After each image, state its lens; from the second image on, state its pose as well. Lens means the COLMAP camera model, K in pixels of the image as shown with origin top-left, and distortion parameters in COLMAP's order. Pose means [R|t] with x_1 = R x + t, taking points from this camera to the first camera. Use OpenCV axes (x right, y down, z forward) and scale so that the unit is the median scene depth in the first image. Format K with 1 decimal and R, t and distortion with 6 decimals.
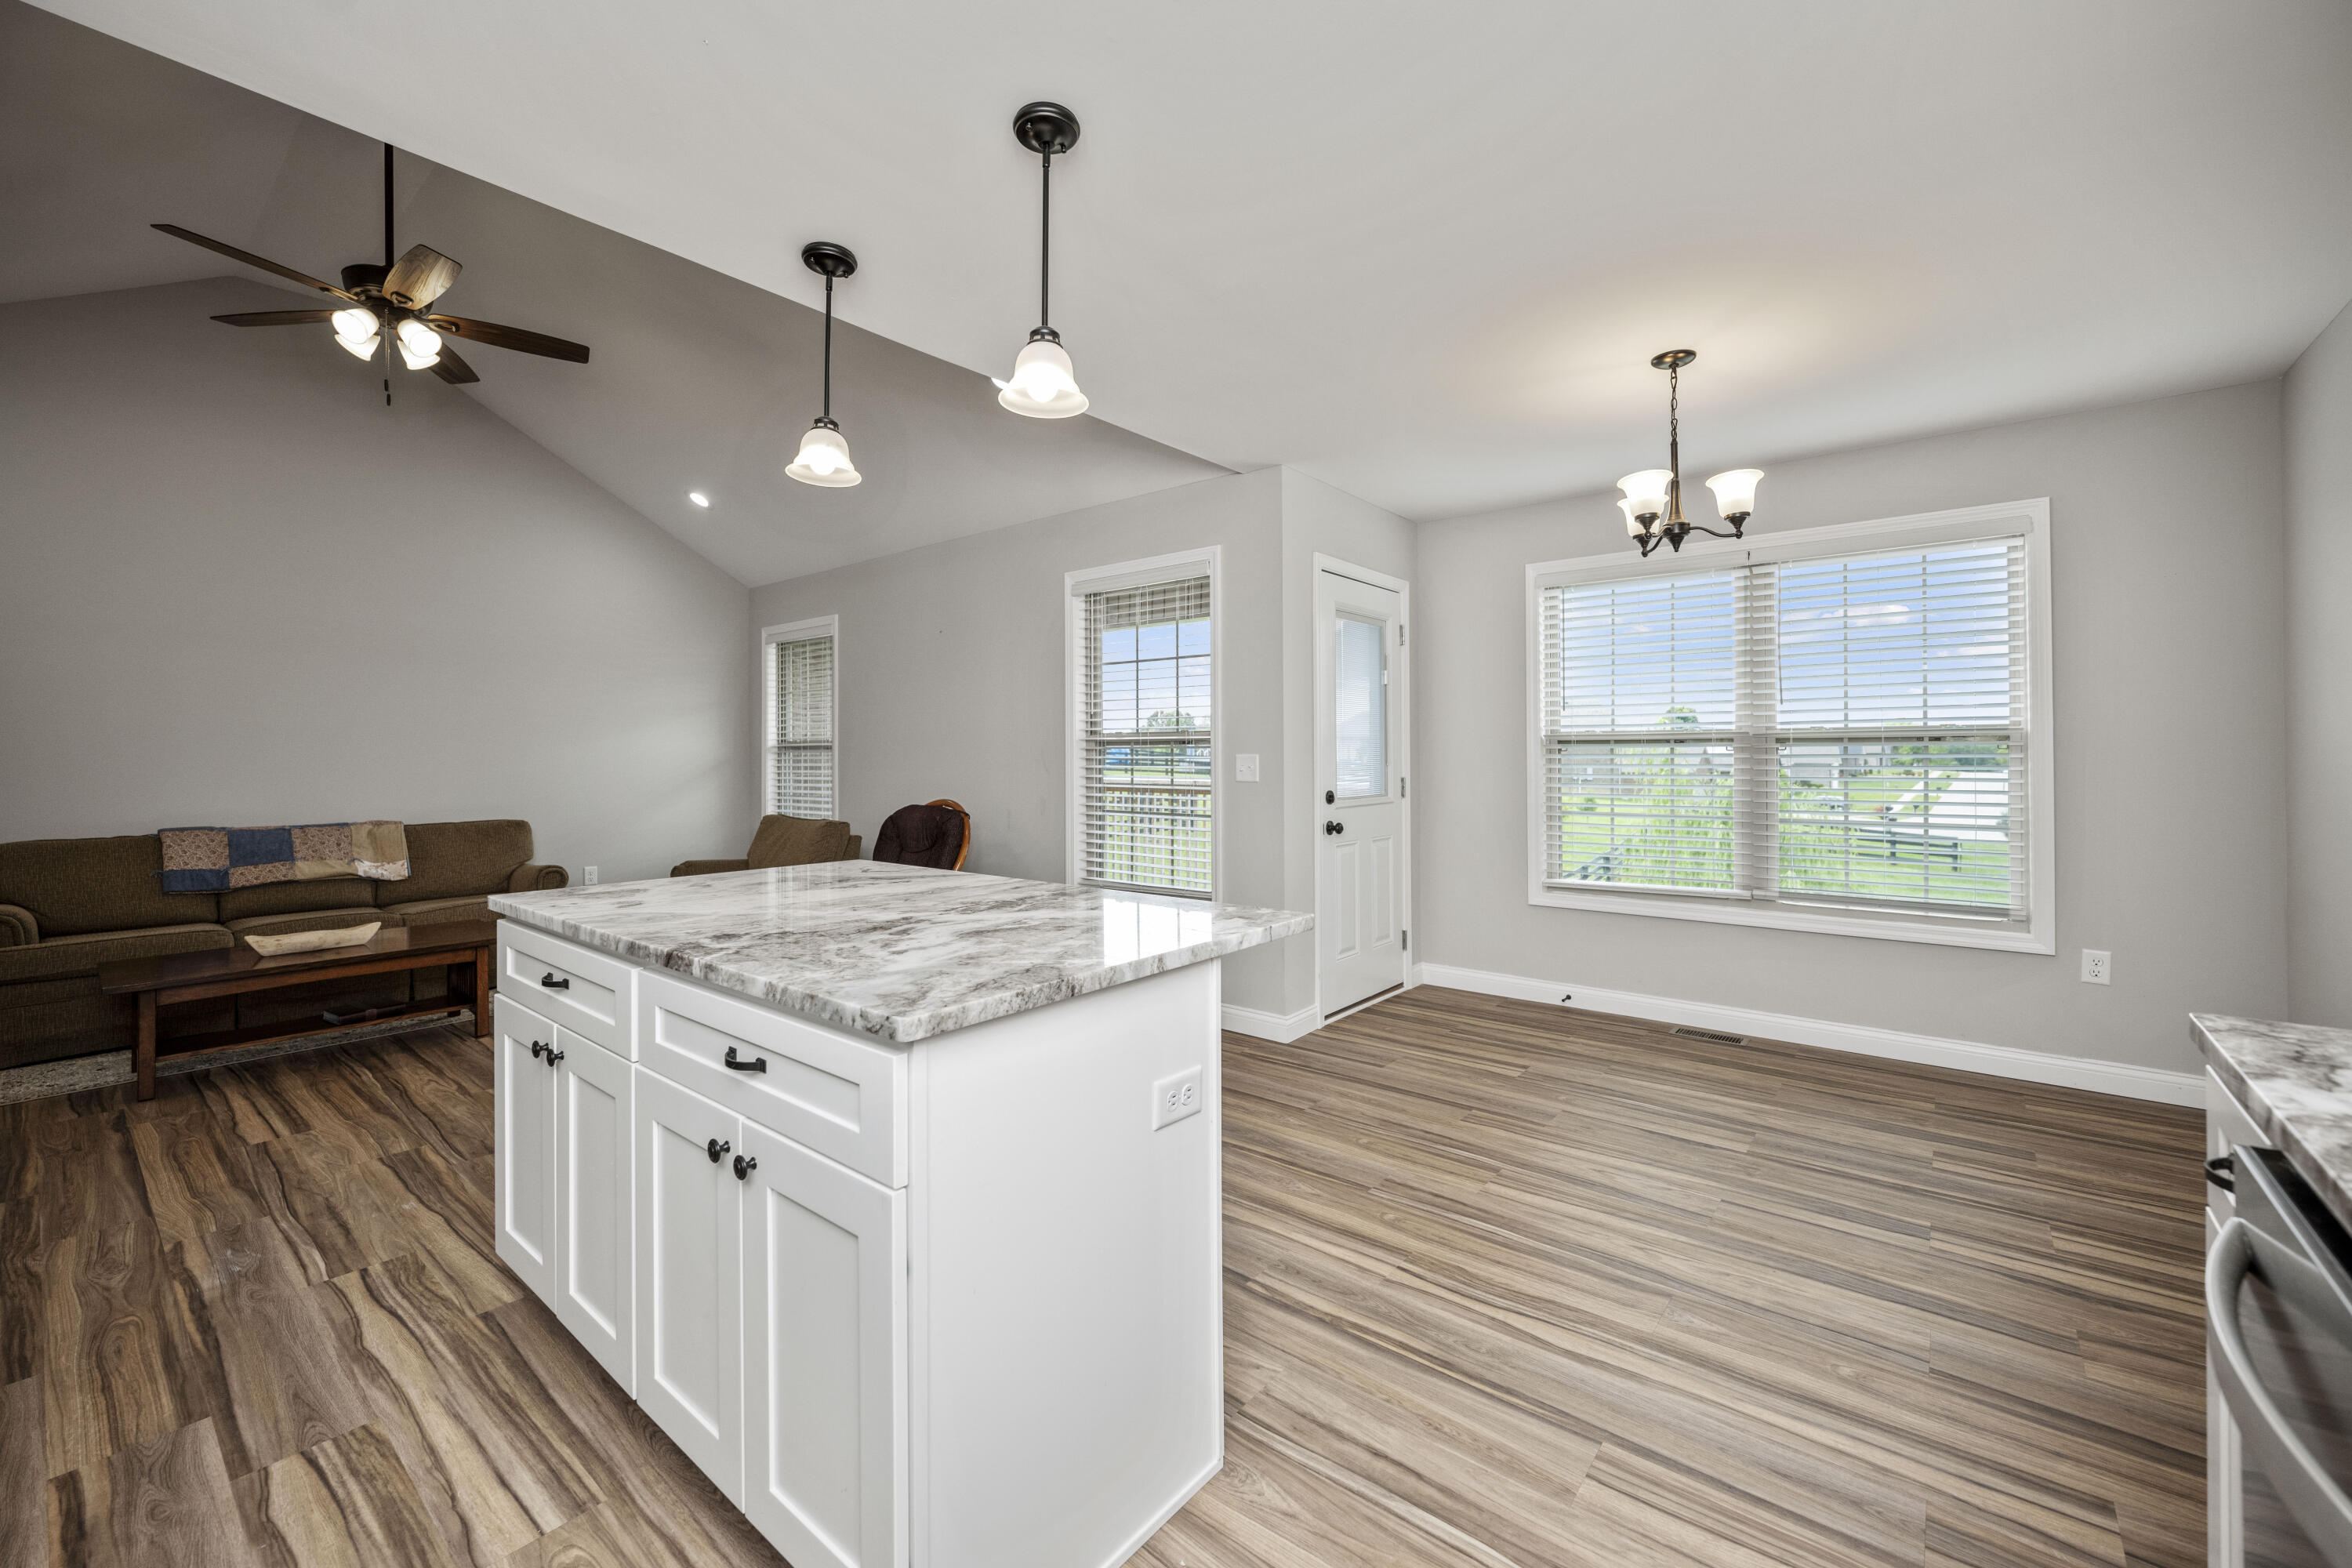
lens RADIAL K [[949.8, 0, 1172.5], [0, 949.8, 746.8], [0, 0, 1]] dist [-0.004703, 0.000763]
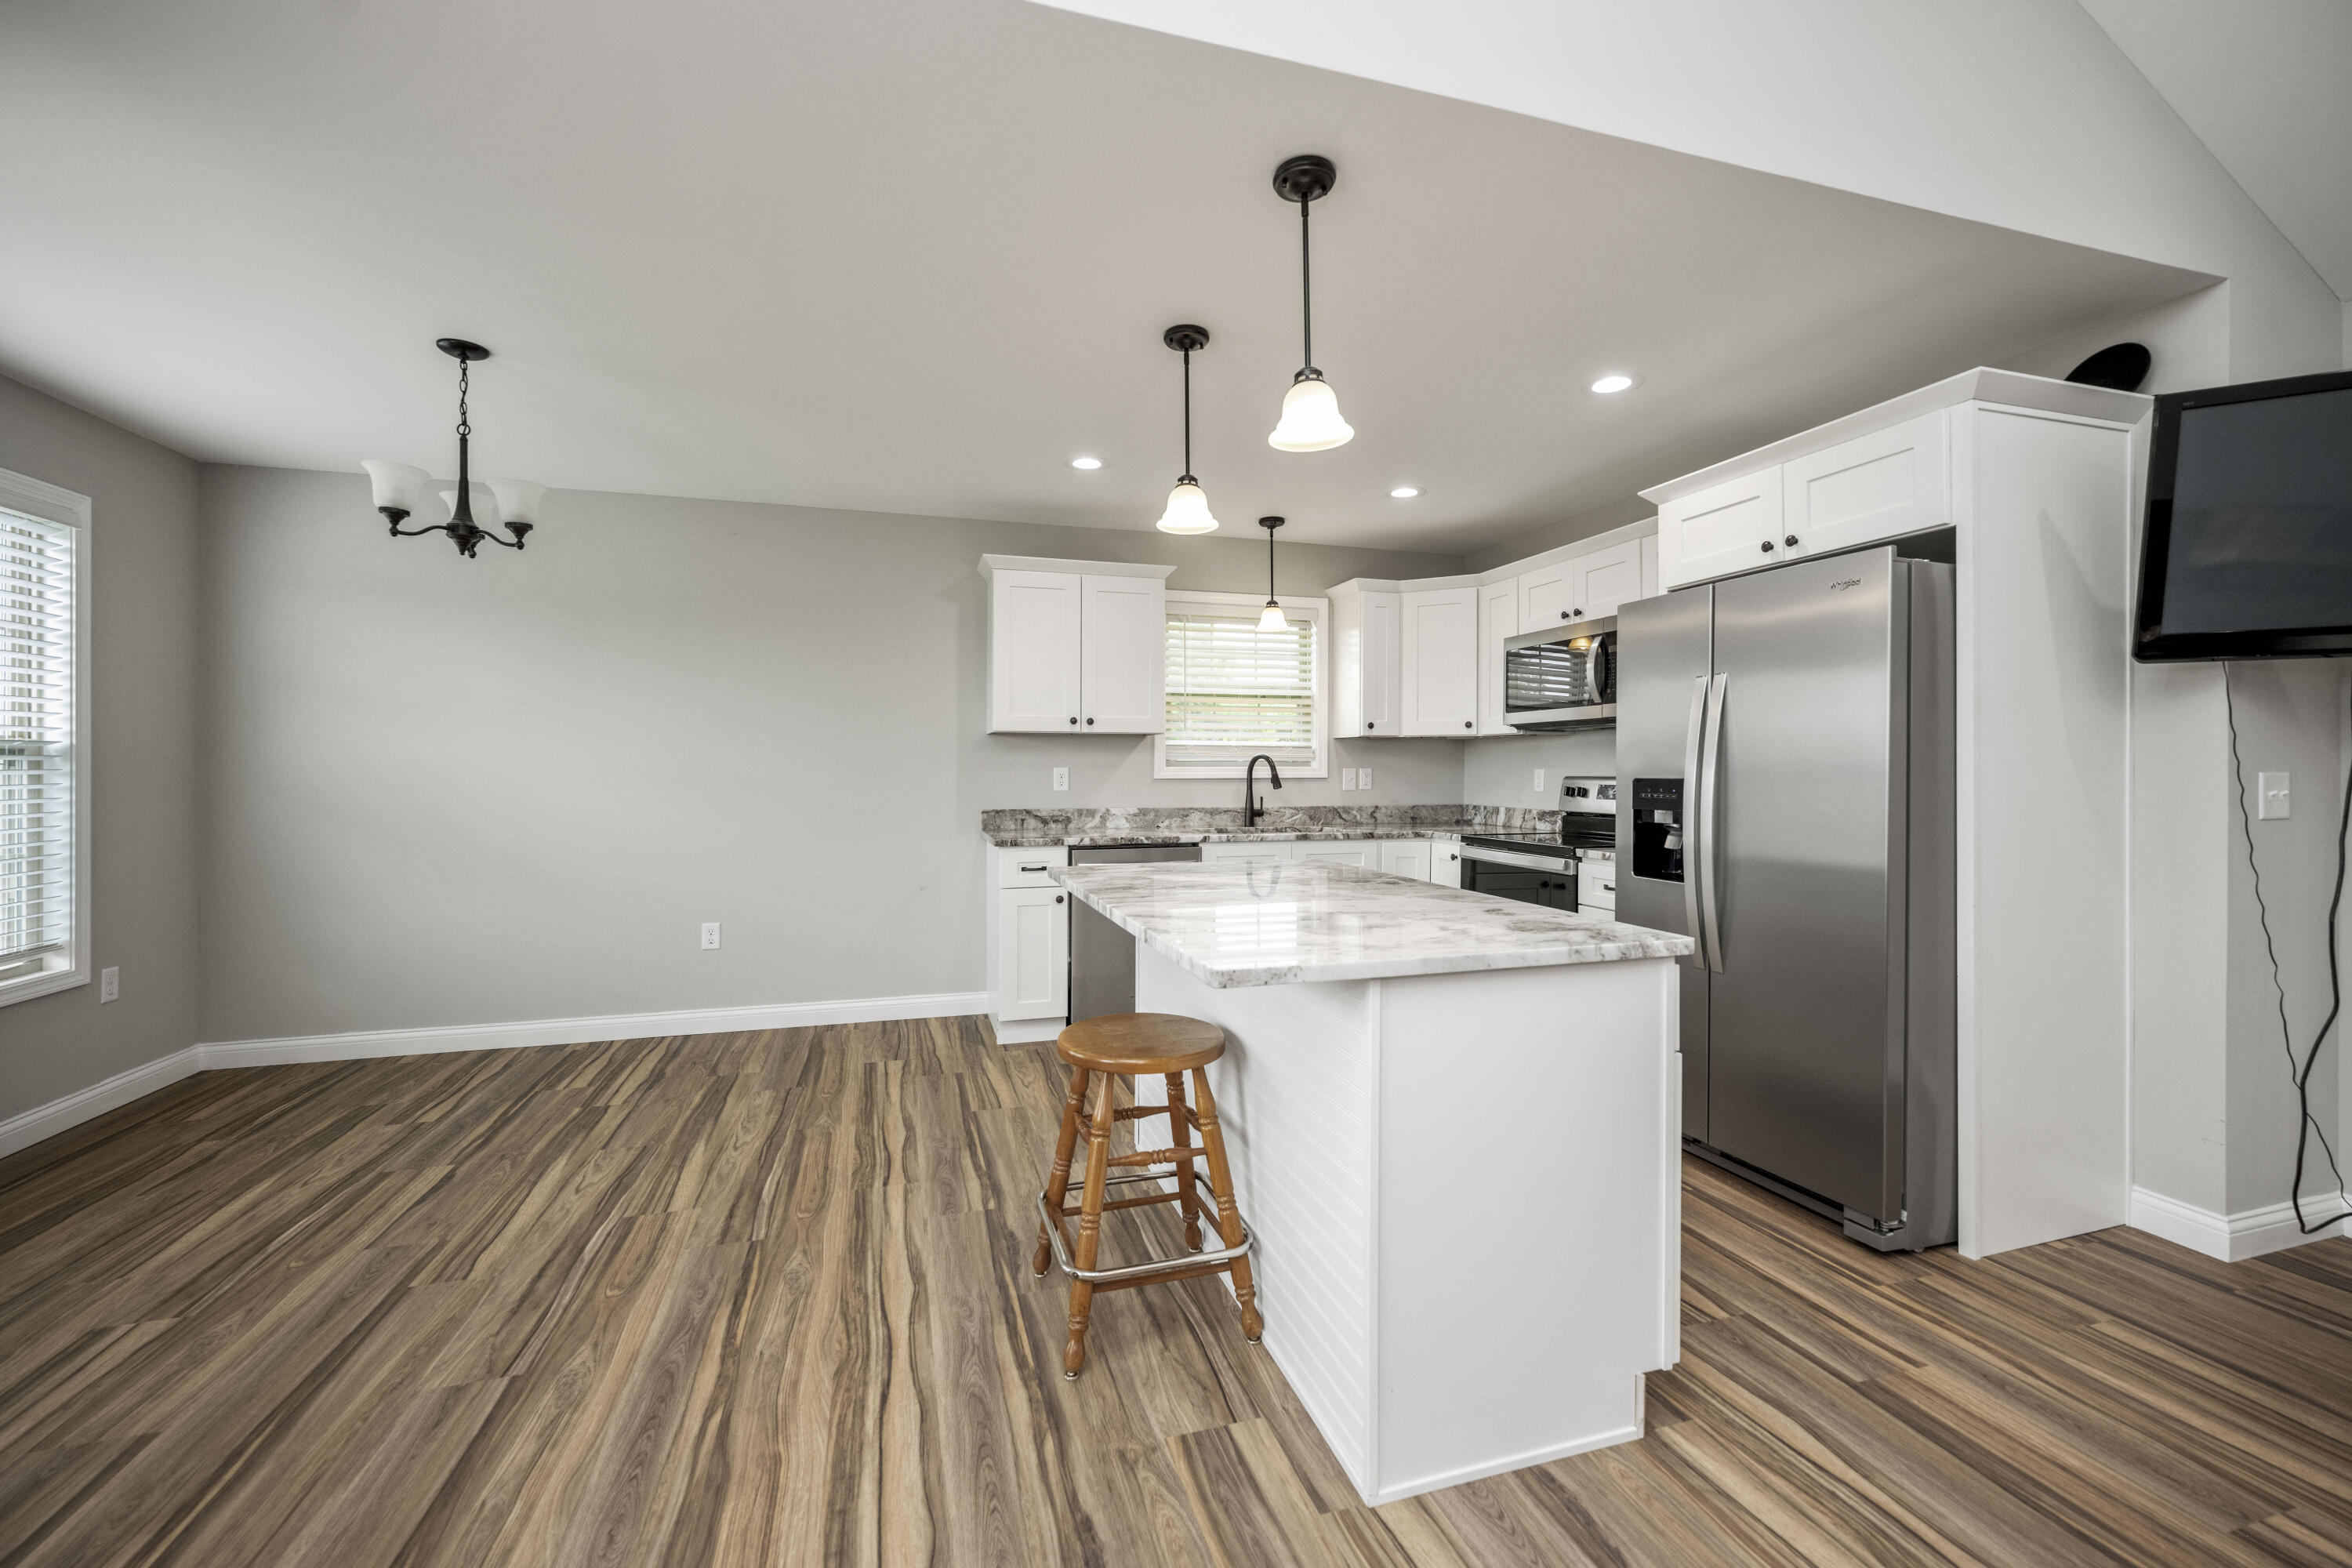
lens RADIAL K [[949.8, 0, 1161.2], [0, 949.8, 767.4], [0, 0, 1]] dist [-0.004703, 0.000763]
pose [[-0.829244, 0.002587, 0.558881, -0.537826], [-0.004065, 0.999935, -0.010660, 0.011592], [-0.558872, -0.011111, -0.829179, 1.308885]]
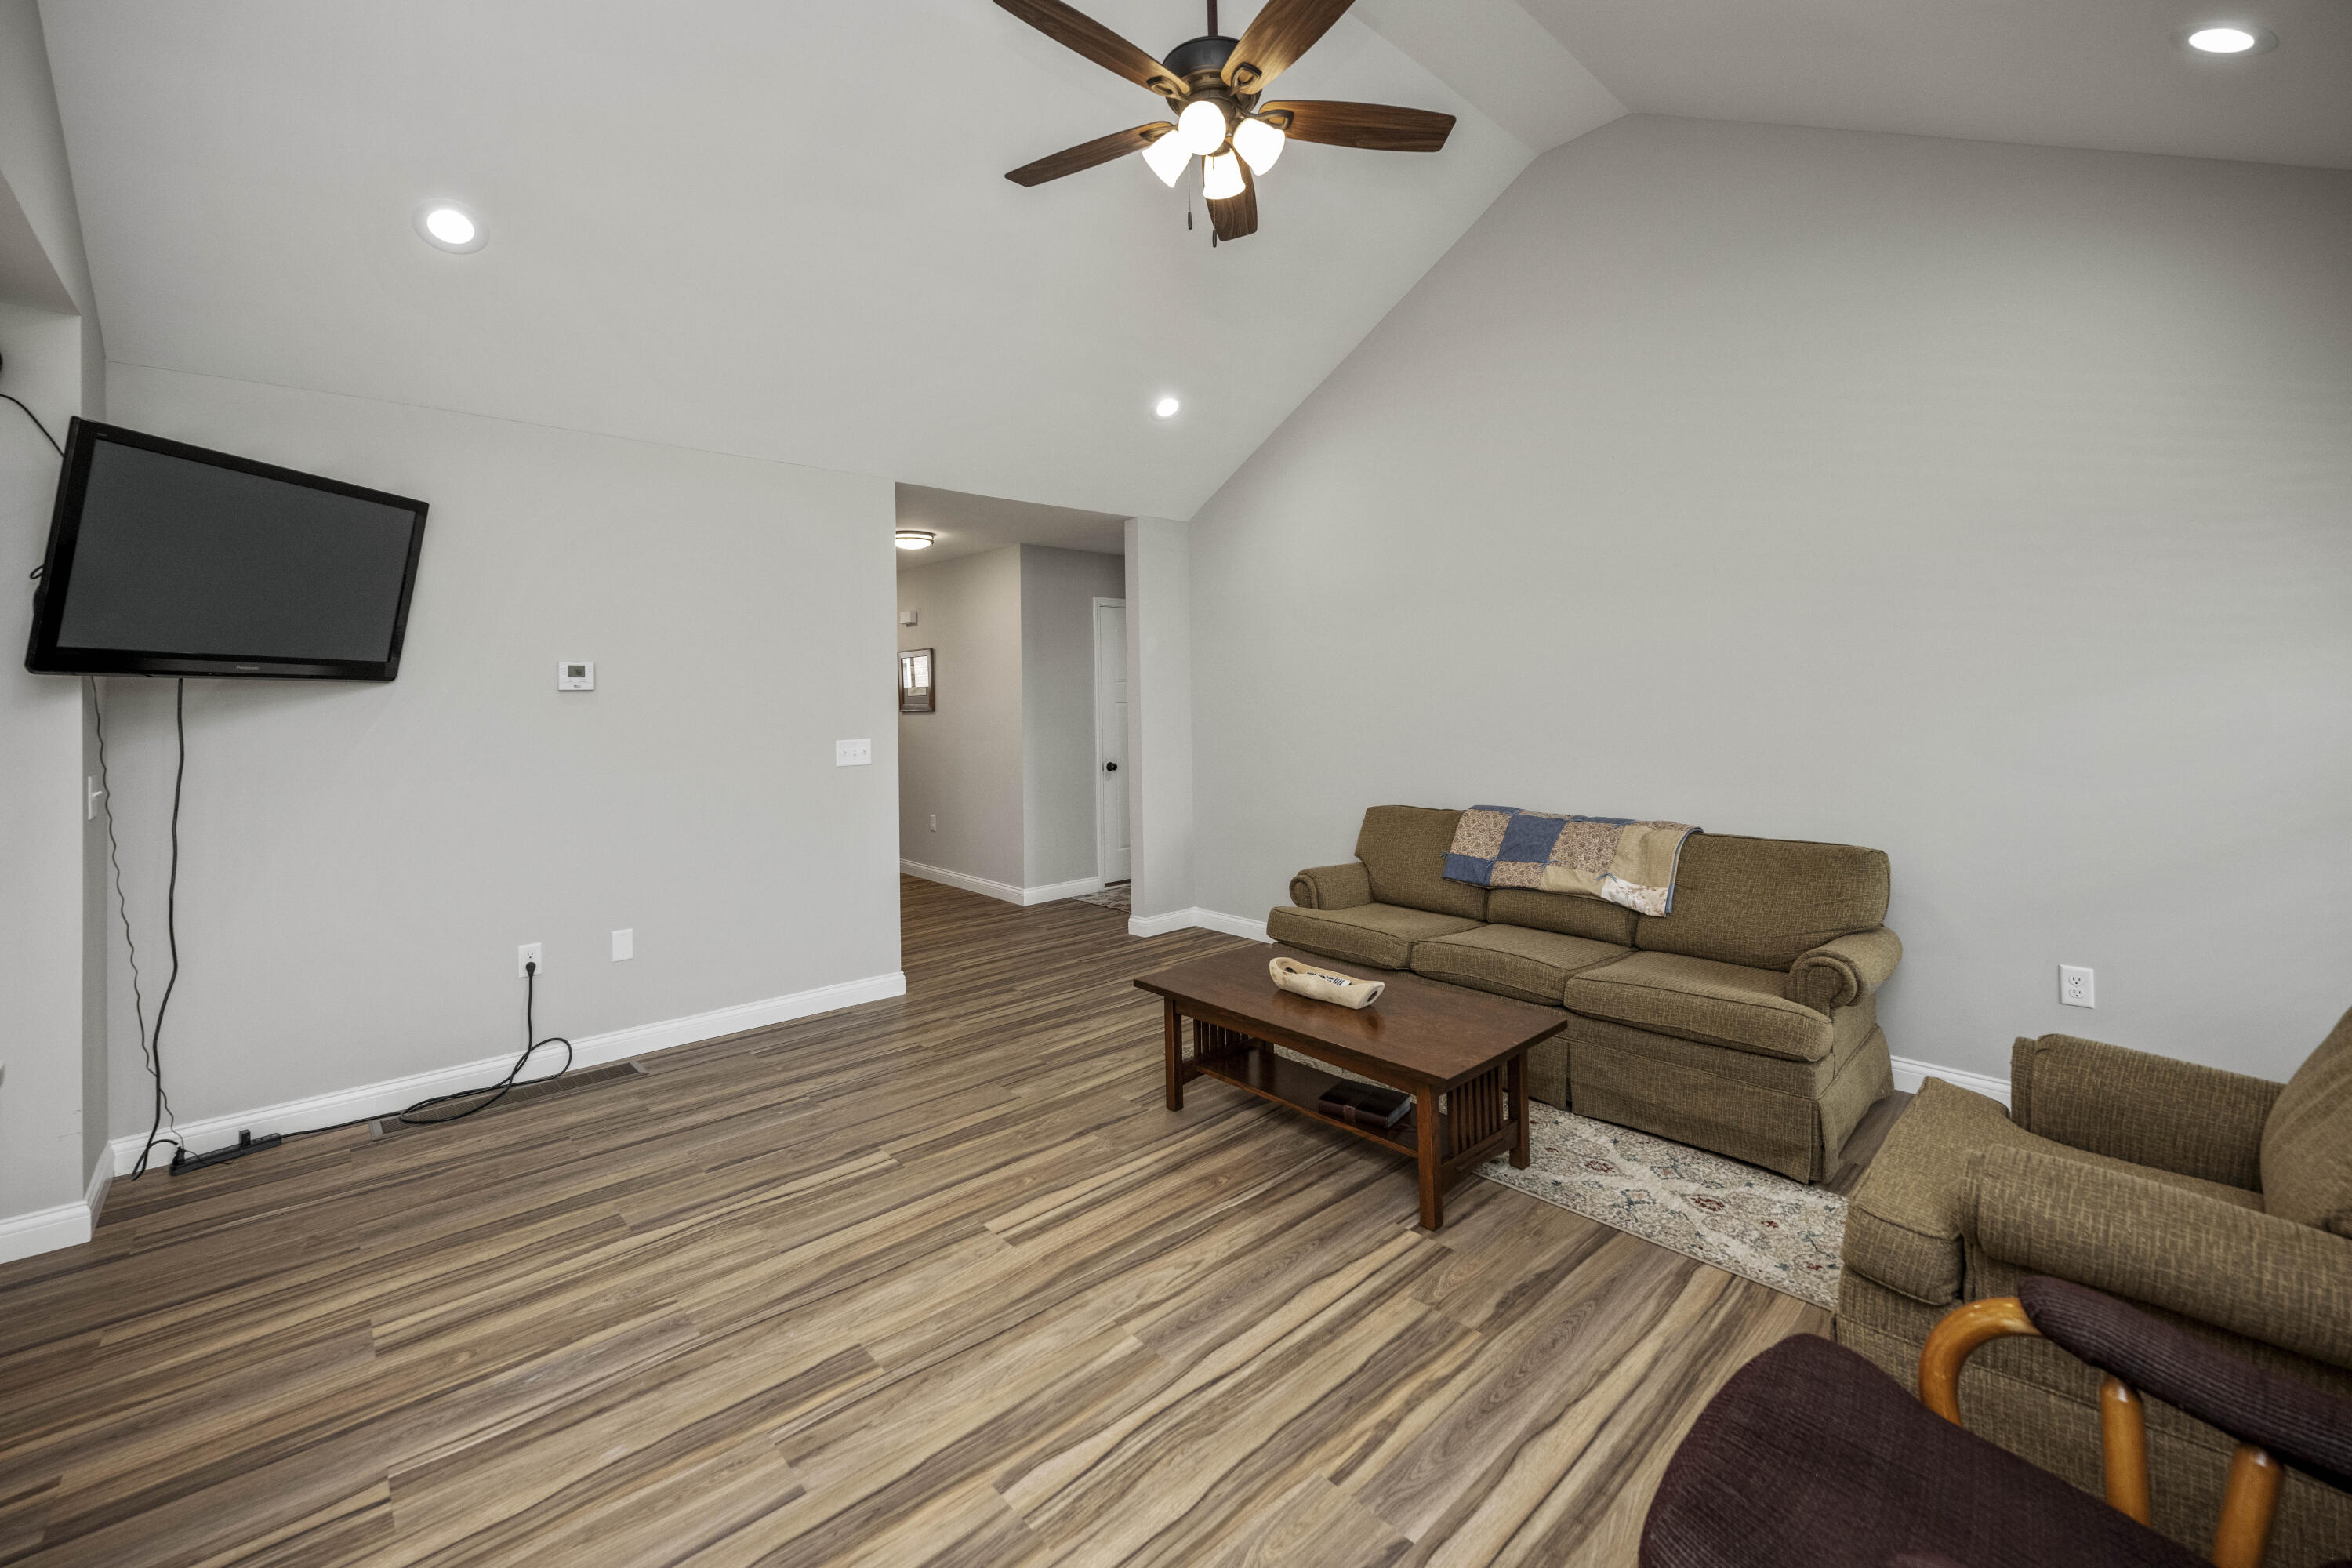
lens RADIAL K [[949.8, 0, 1185.3], [0, 949.8, 690.3], [0, 0, 1]] dist [-0.004703, 0.000763]
pose [[-0.135212, -0.004032, -0.990808, -0.151381], [0.025844, 0.999637, -0.007595, -0.041008], [0.990480, -0.026634, -0.135059, 1.246119]]
